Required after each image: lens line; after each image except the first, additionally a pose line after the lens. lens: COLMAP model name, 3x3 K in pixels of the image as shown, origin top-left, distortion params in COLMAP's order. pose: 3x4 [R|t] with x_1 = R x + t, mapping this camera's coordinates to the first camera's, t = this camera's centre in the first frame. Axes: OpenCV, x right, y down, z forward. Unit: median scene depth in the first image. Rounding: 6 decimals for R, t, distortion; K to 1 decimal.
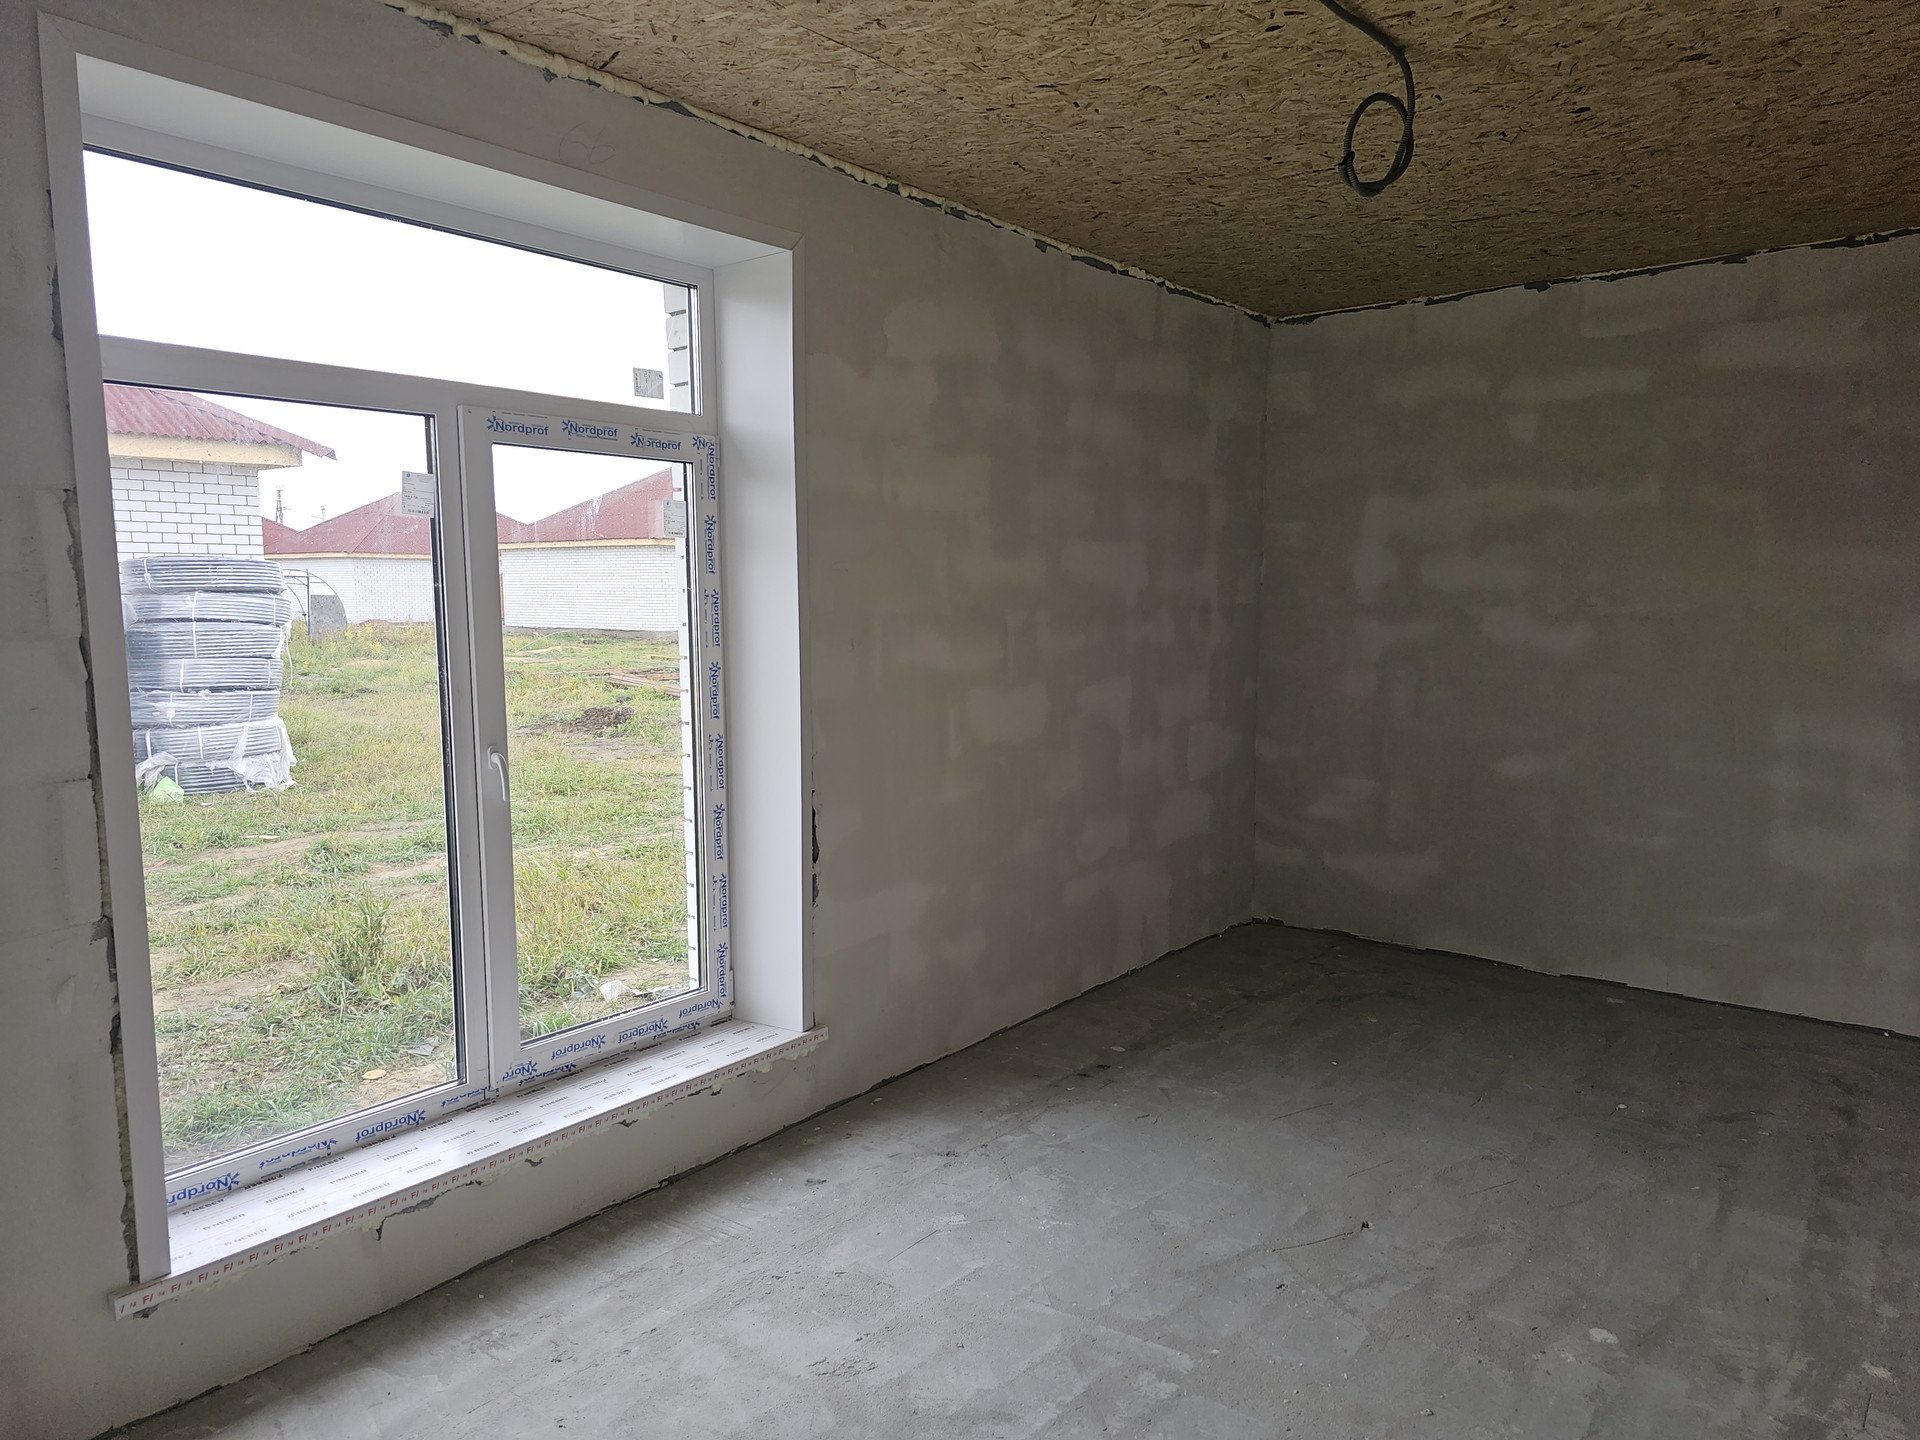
lens RADIAL K [[1272.7, 0, 977.8], [0, 1272.7, 723.7], [0, 0, 1]] dist [0.054801, -0.040081]
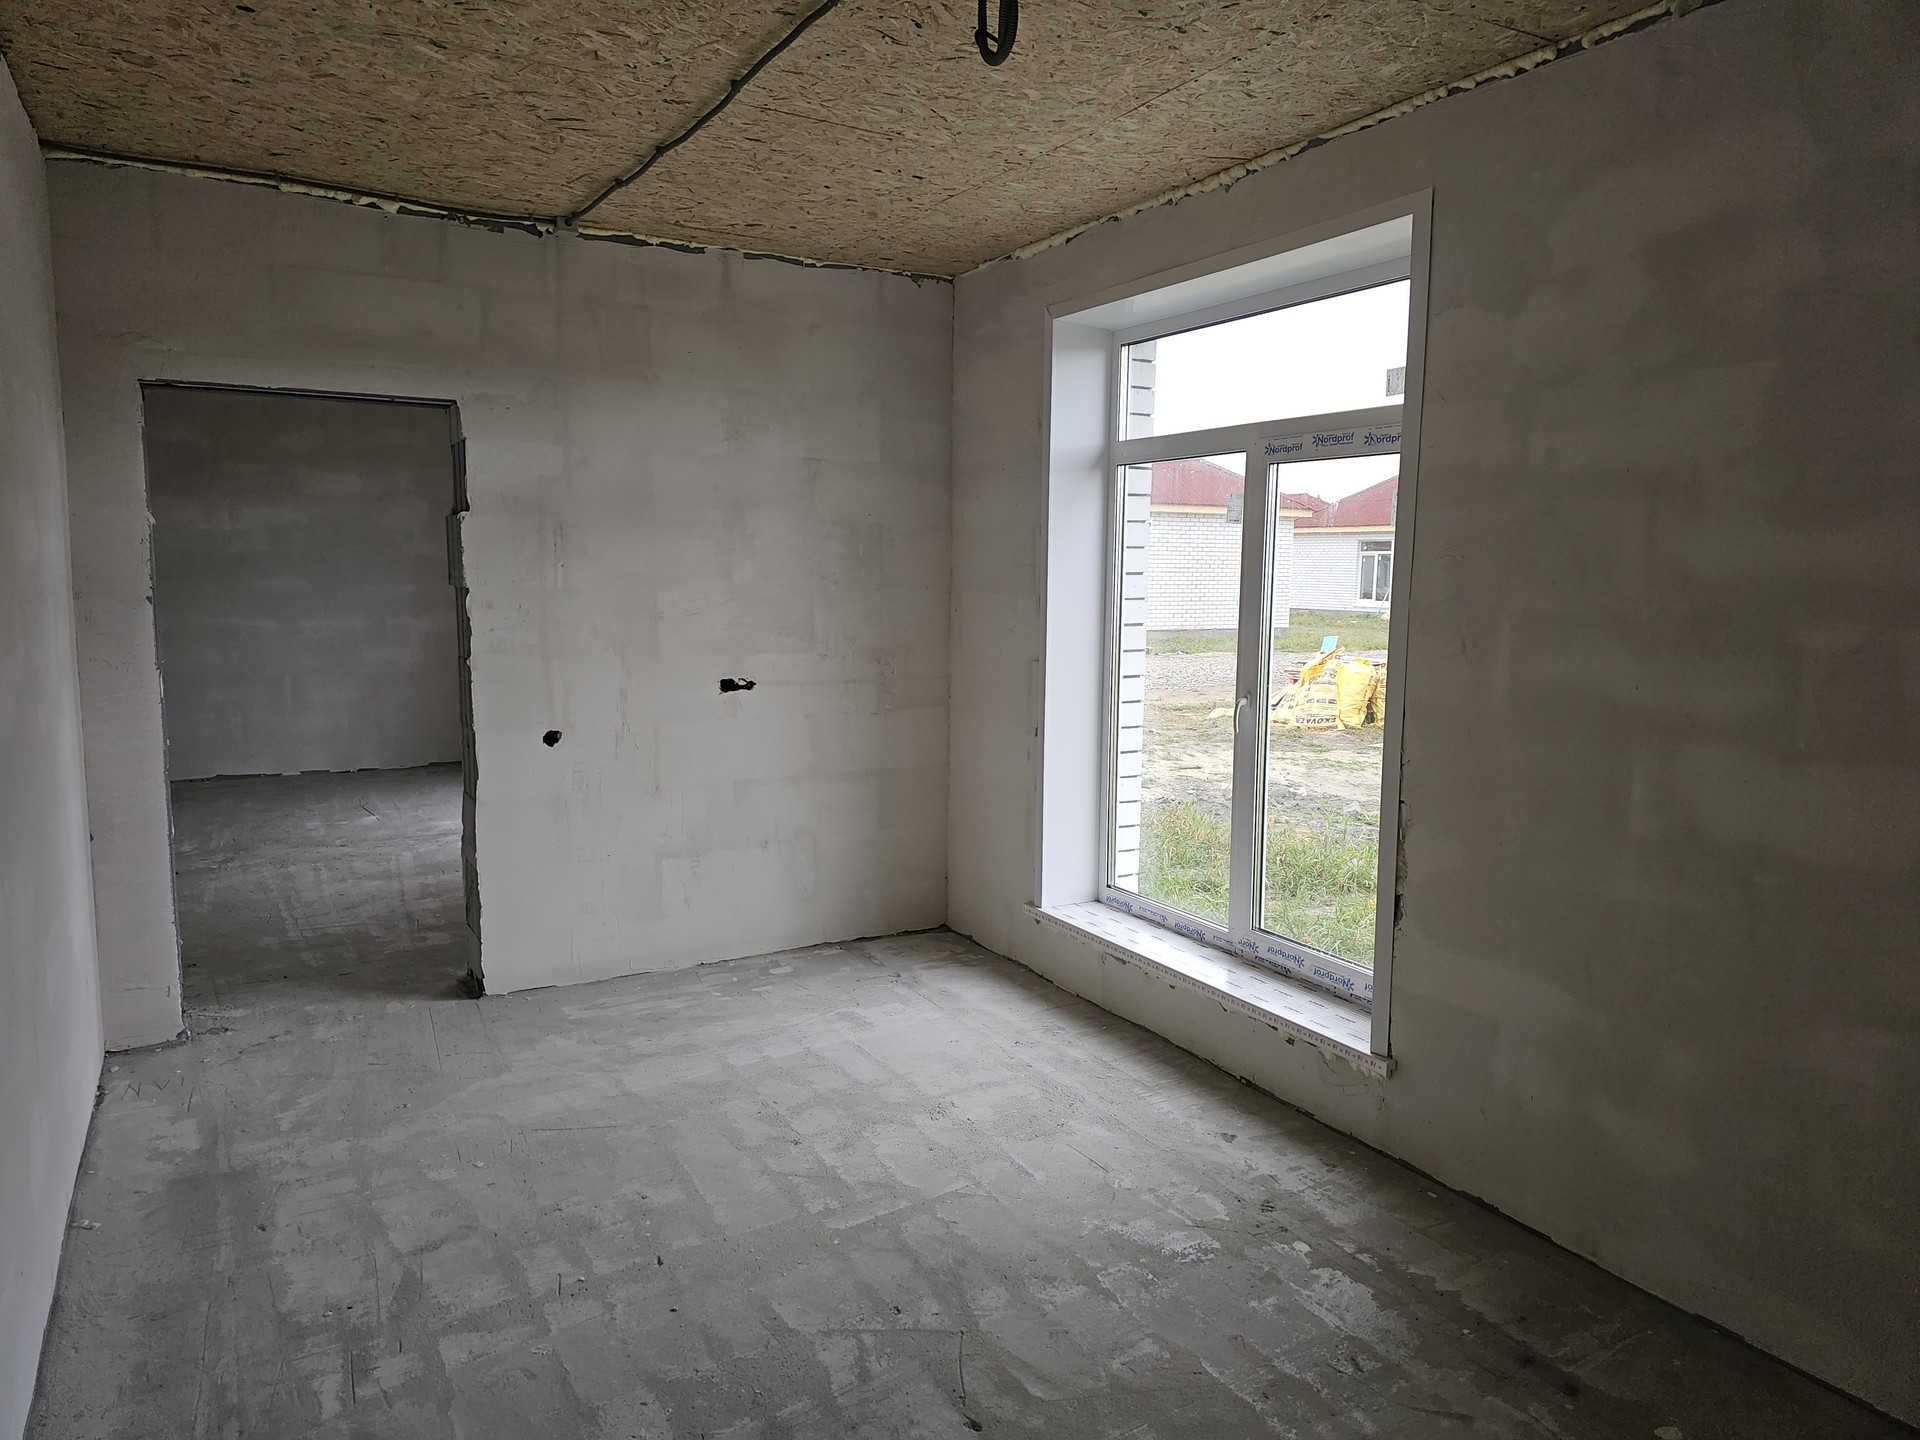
lens RADIAL K [[1266.2, 0, 978.0], [0, 1266.2, 713.5], [0, 0, 1]] dist [0.053745, -0.038188]
pose [[-0.354828, 0.104023, -0.929127, 0.917563], [-0.116603, 0.981108, 0.154373, -0.127582], [0.927632, 0.163114, -0.335995, 1.143618]]
